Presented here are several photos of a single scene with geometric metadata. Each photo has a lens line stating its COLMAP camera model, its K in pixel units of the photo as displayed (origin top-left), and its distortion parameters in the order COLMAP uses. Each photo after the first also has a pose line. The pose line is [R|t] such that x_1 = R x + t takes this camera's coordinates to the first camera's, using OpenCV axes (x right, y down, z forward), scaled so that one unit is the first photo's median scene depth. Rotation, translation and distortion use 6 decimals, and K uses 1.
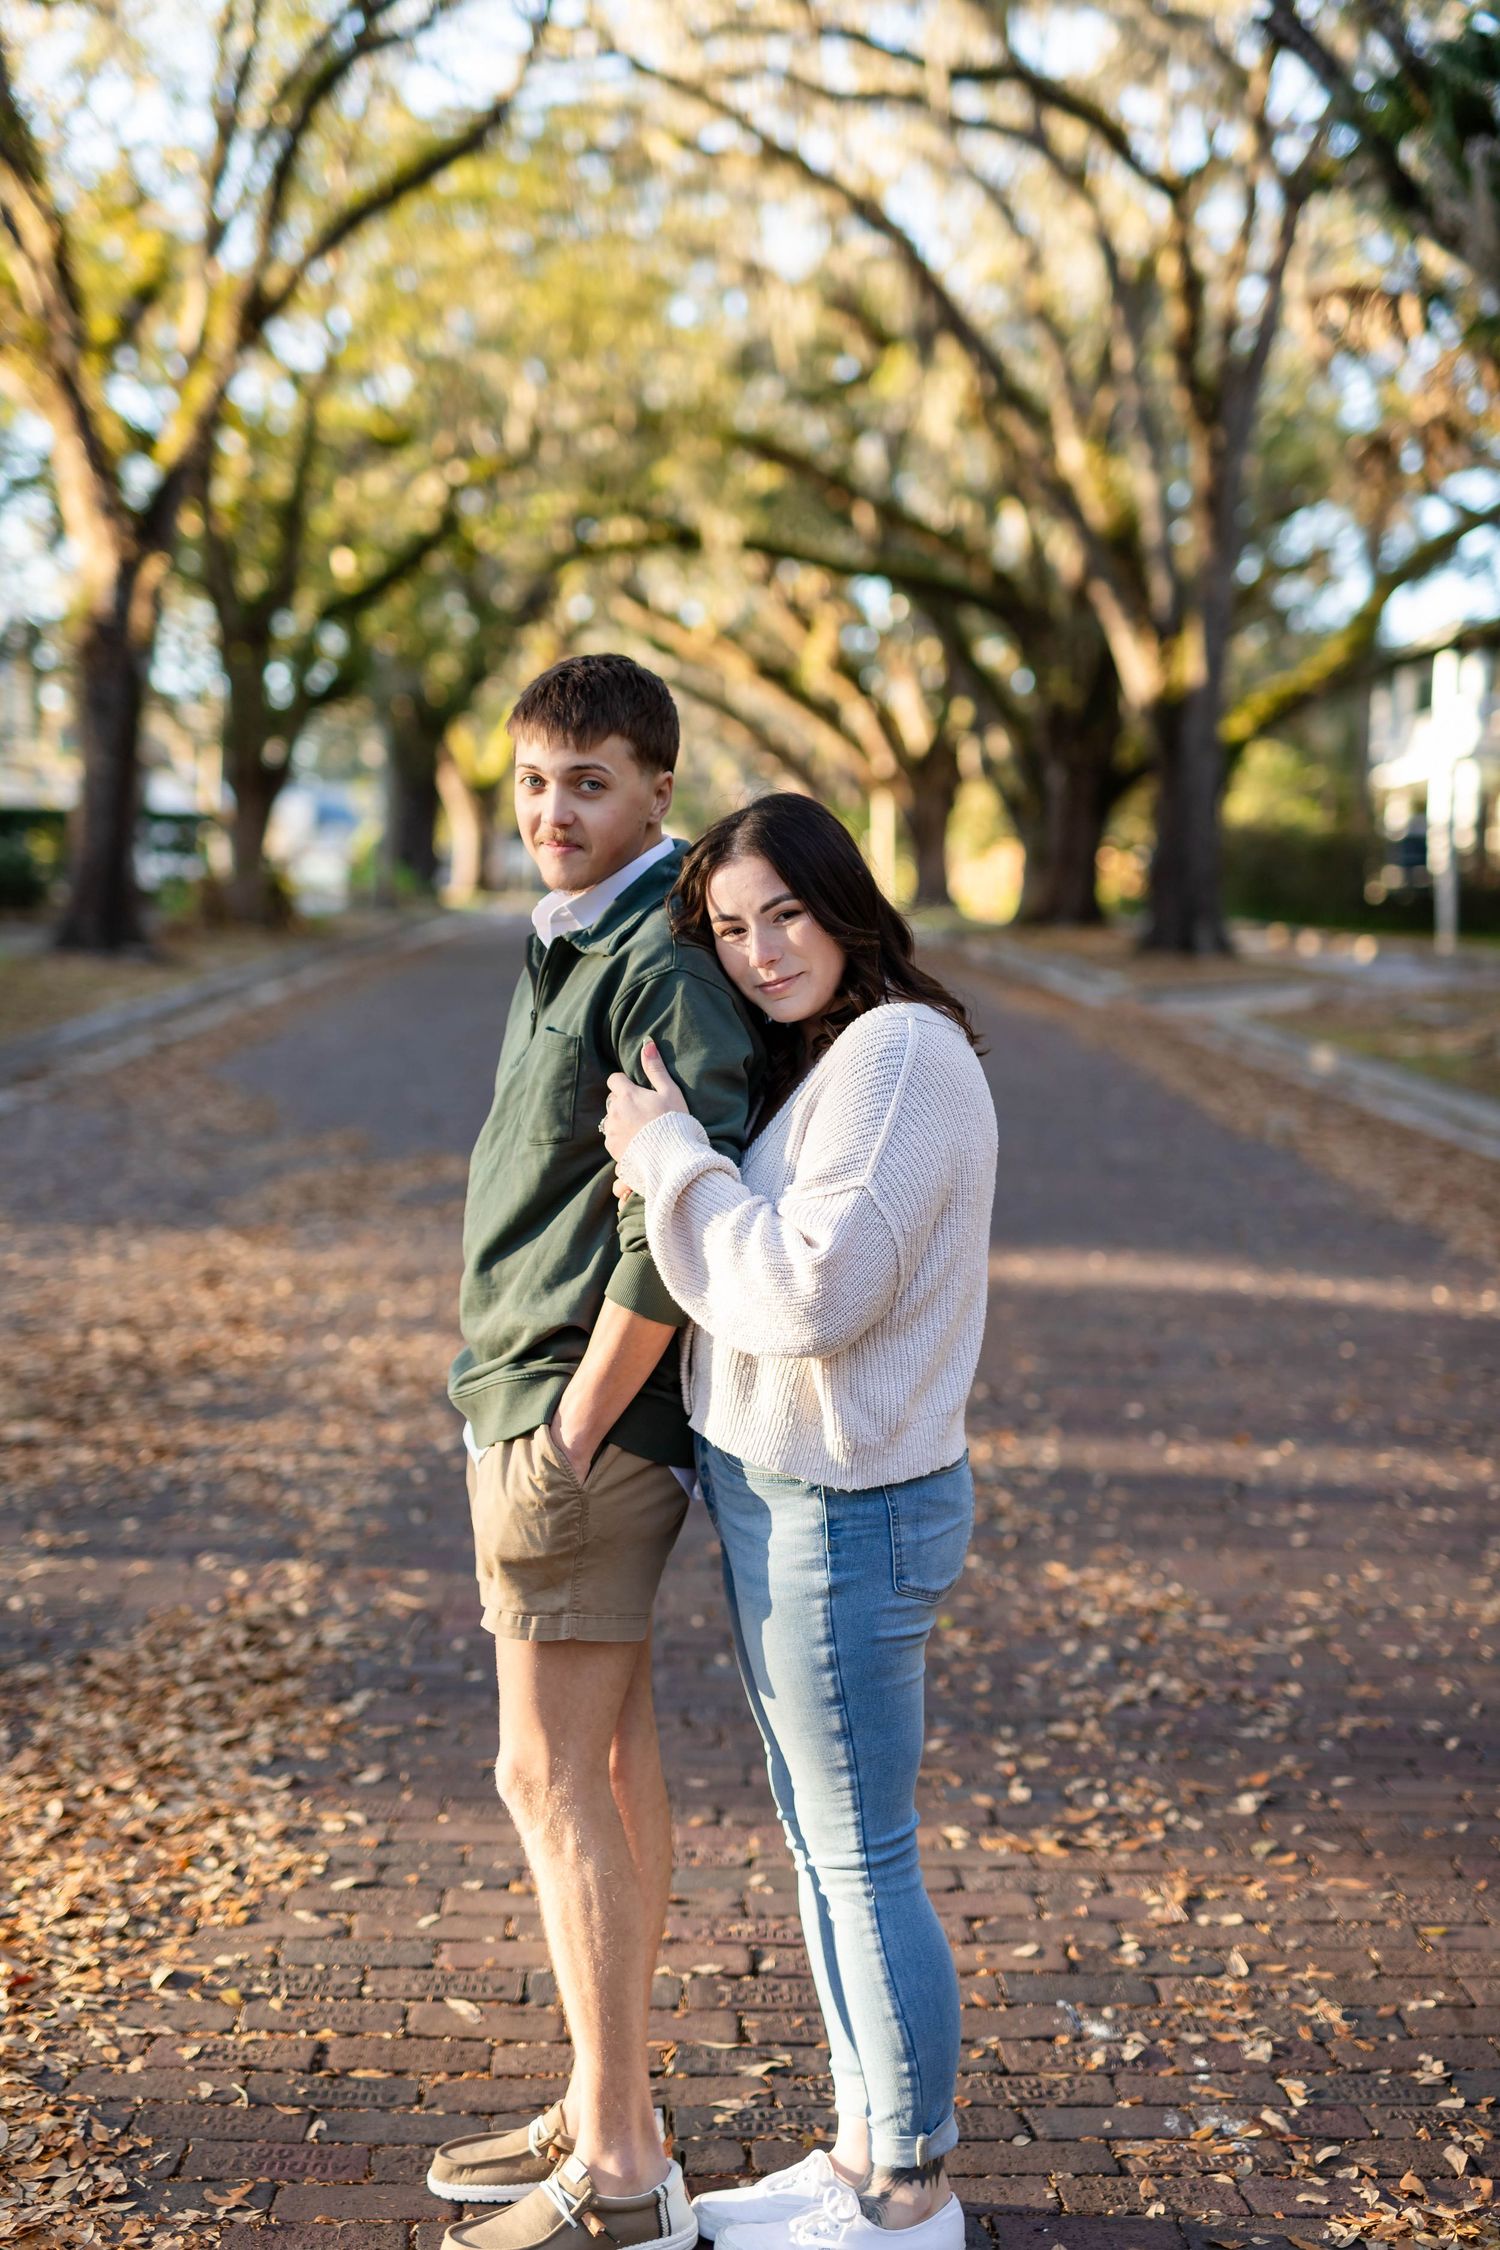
lens RADIAL K [[3458.8, 0, 750.0], [0, 3458.8, 1125.0], [0, 0, 1]] dist [0.002857, 0.137451]
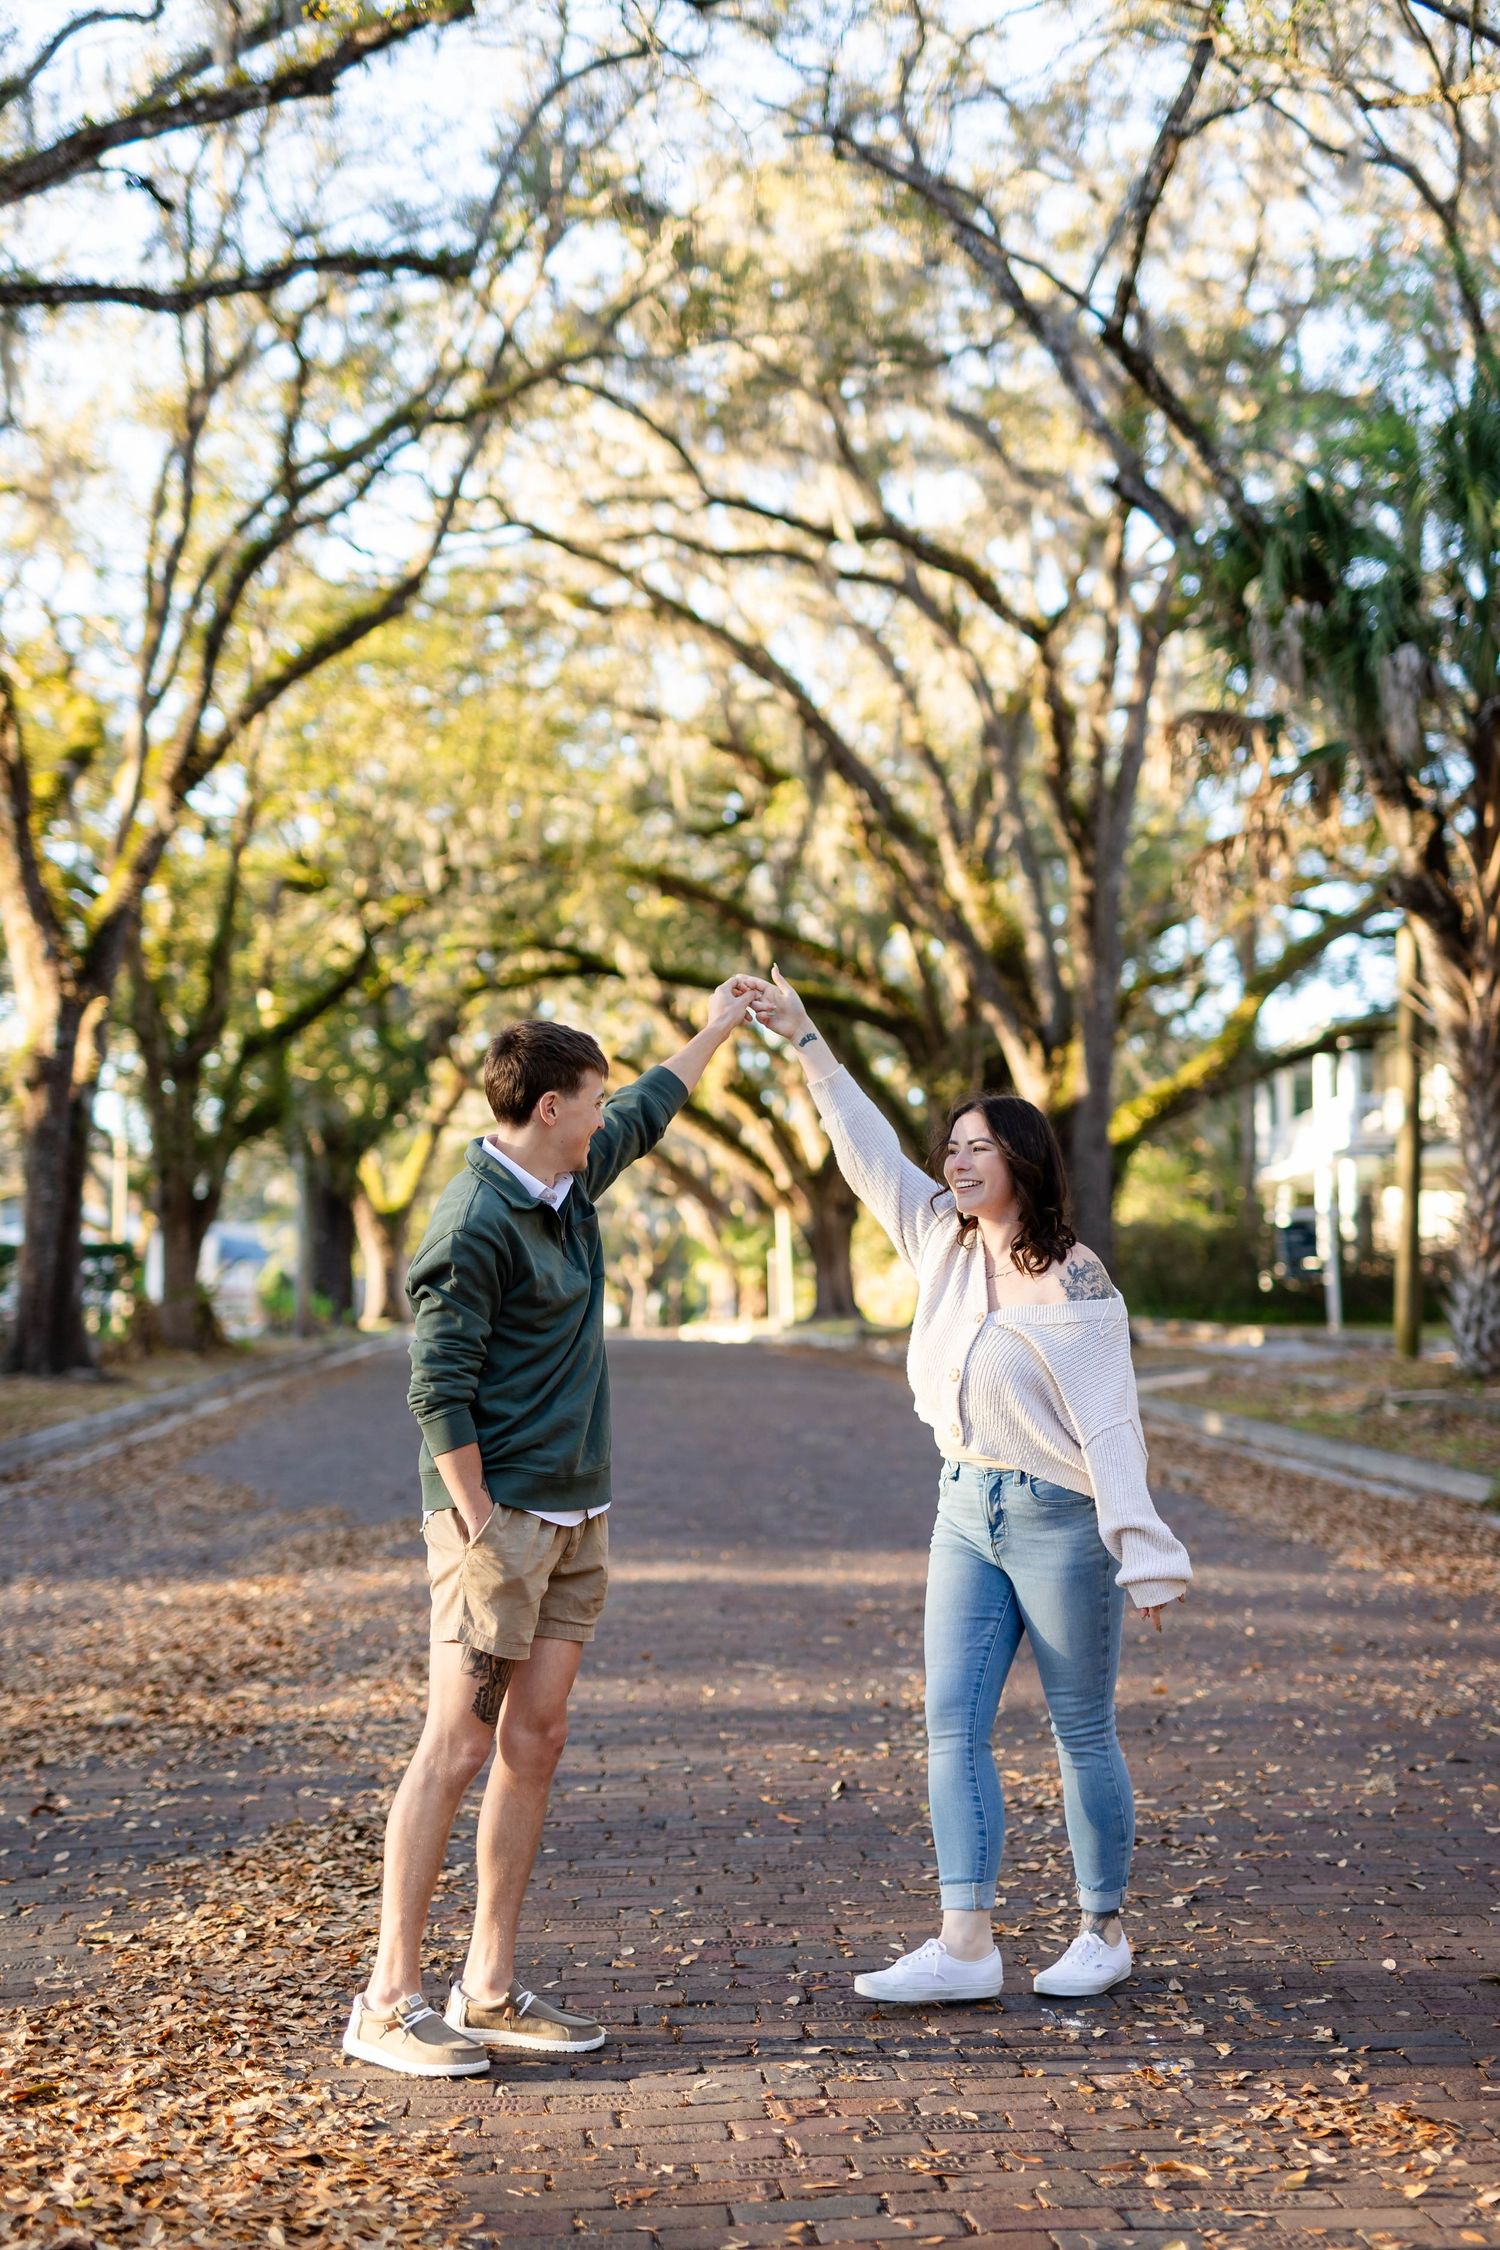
lens RADIAL K [[3458.8, 0, 750.0], [0, 3458.8, 1125.0], [0, 0, 1]] dist [0.002857, 0.137451]
pose [[0.998928, -0.033834, 0.031602, -0.005922], [0.037460, 0.991793, -0.122240, 0.008708], [-0.027207, 0.123293, 0.991997, -0.039266]]
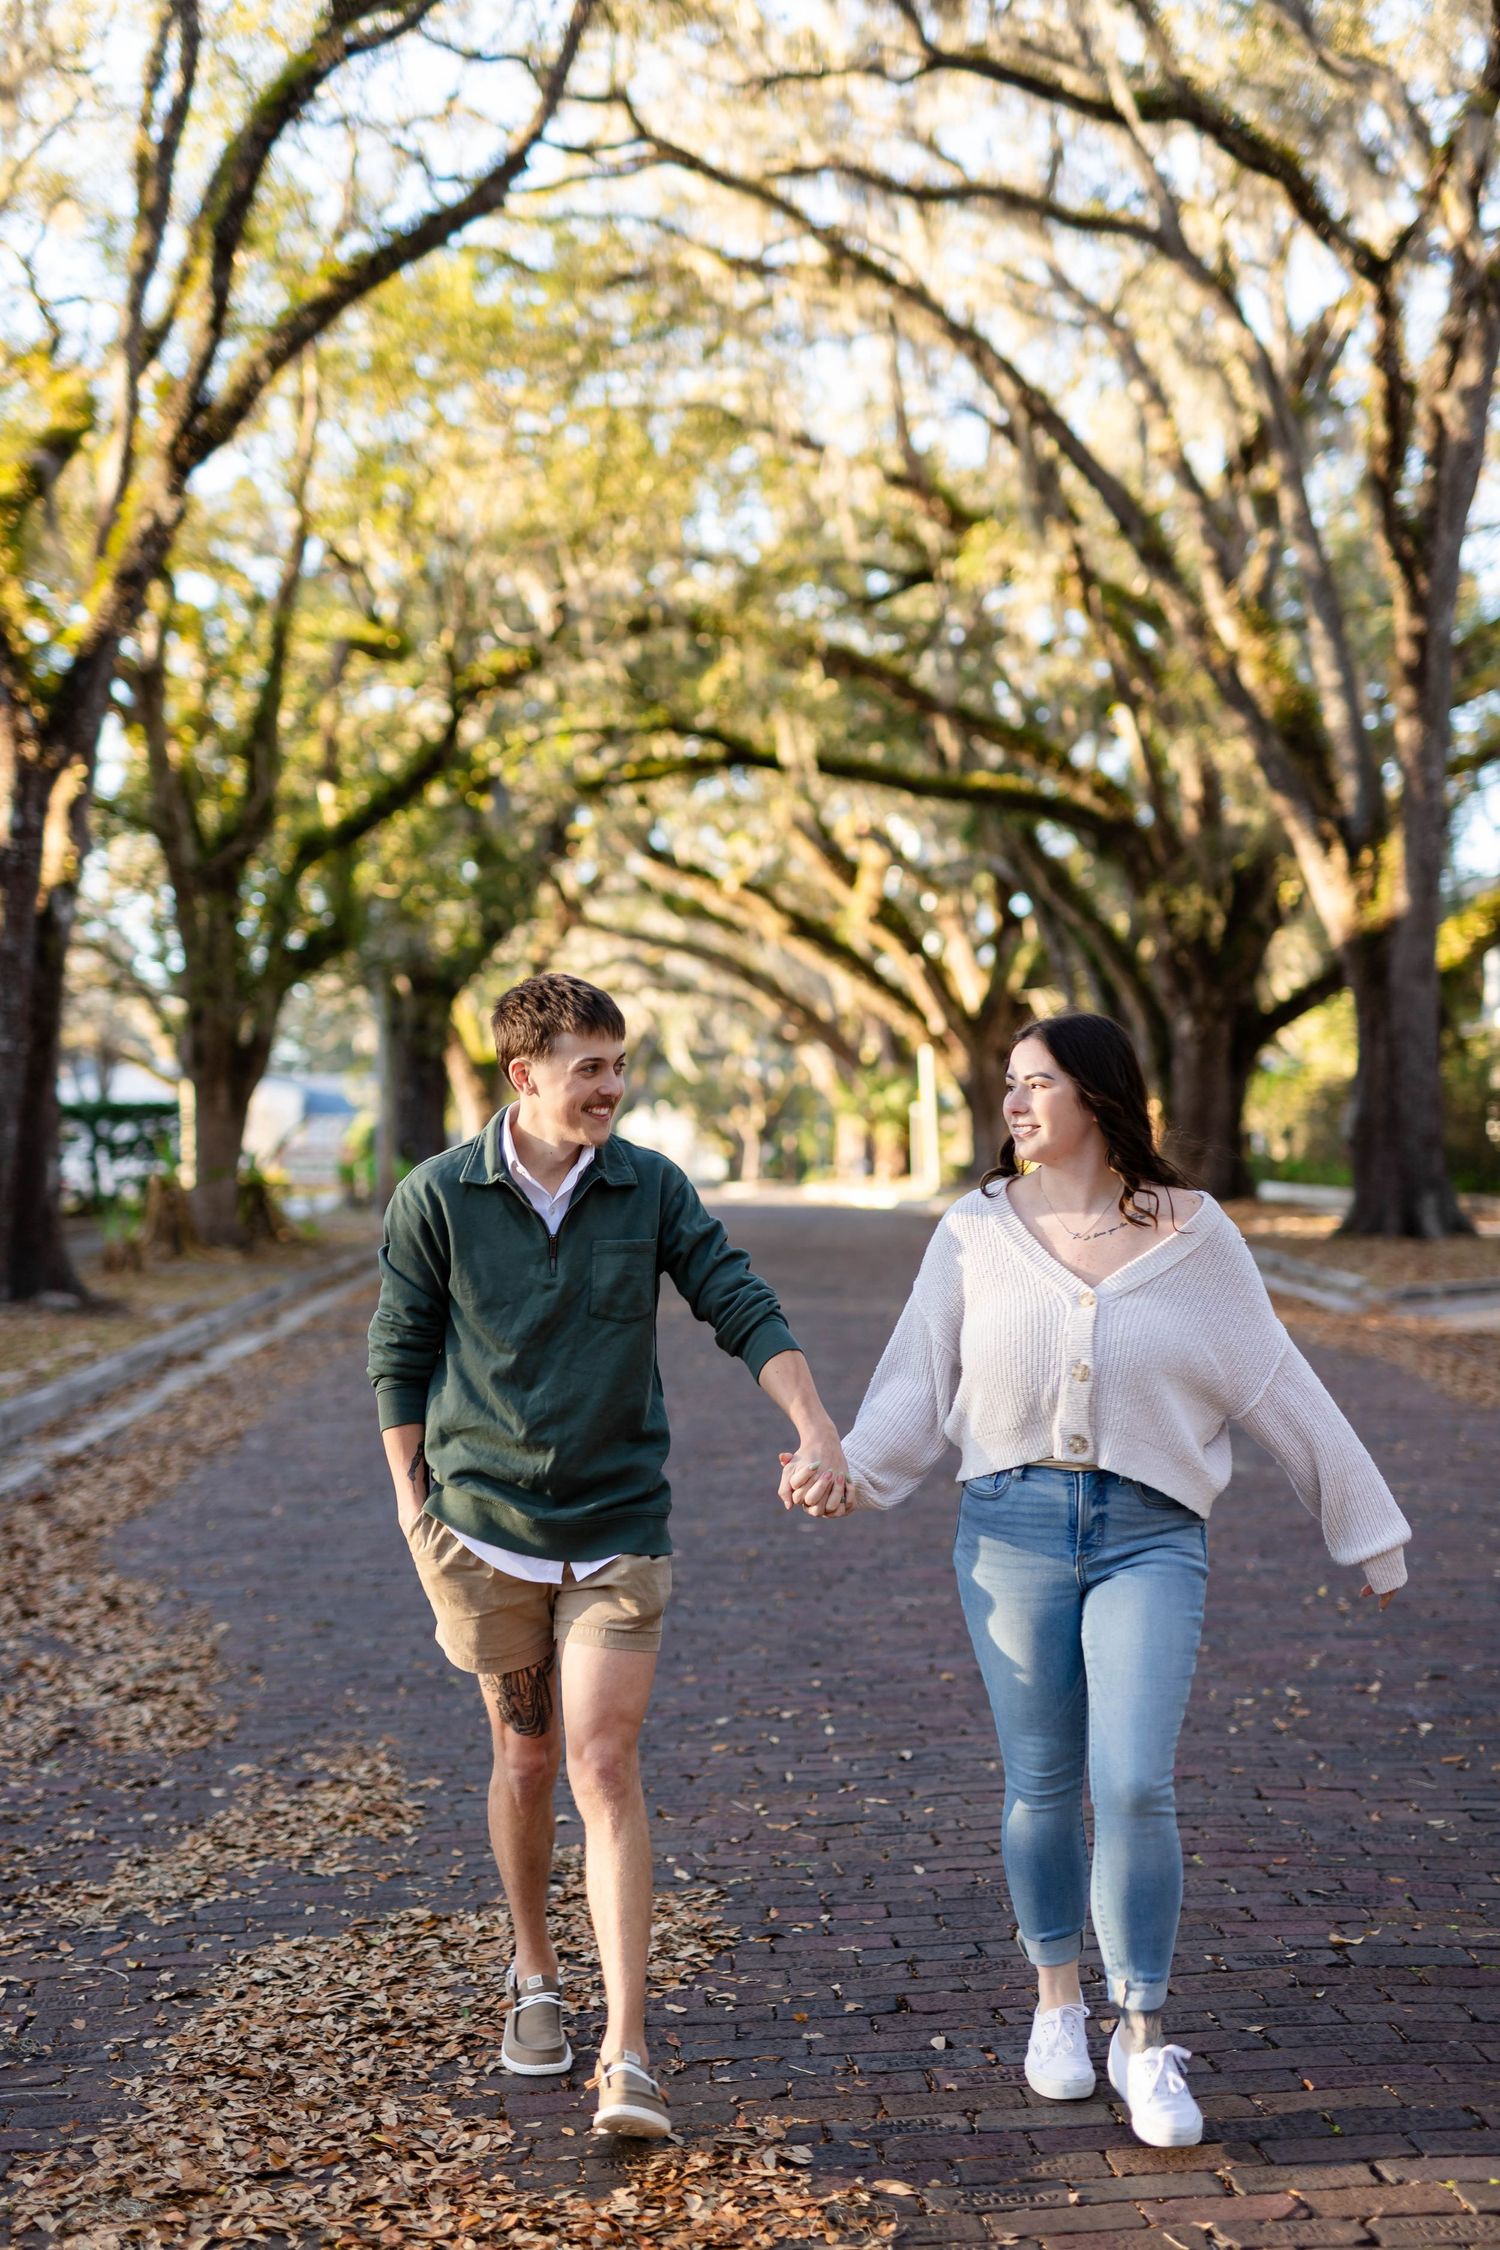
lens RADIAL K [[3458.8, 0, 750.0], [0, 3458.8, 1125.0], [0, 0, 1]] dist [0.002857, 0.137451]
pose [[0.999266, -0.038183, 0.003049, -0.025736], [0.038305, 0.996136, -0.079026, -0.018622], [-0.000020, 0.079085, 0.996868, 0.213663]]
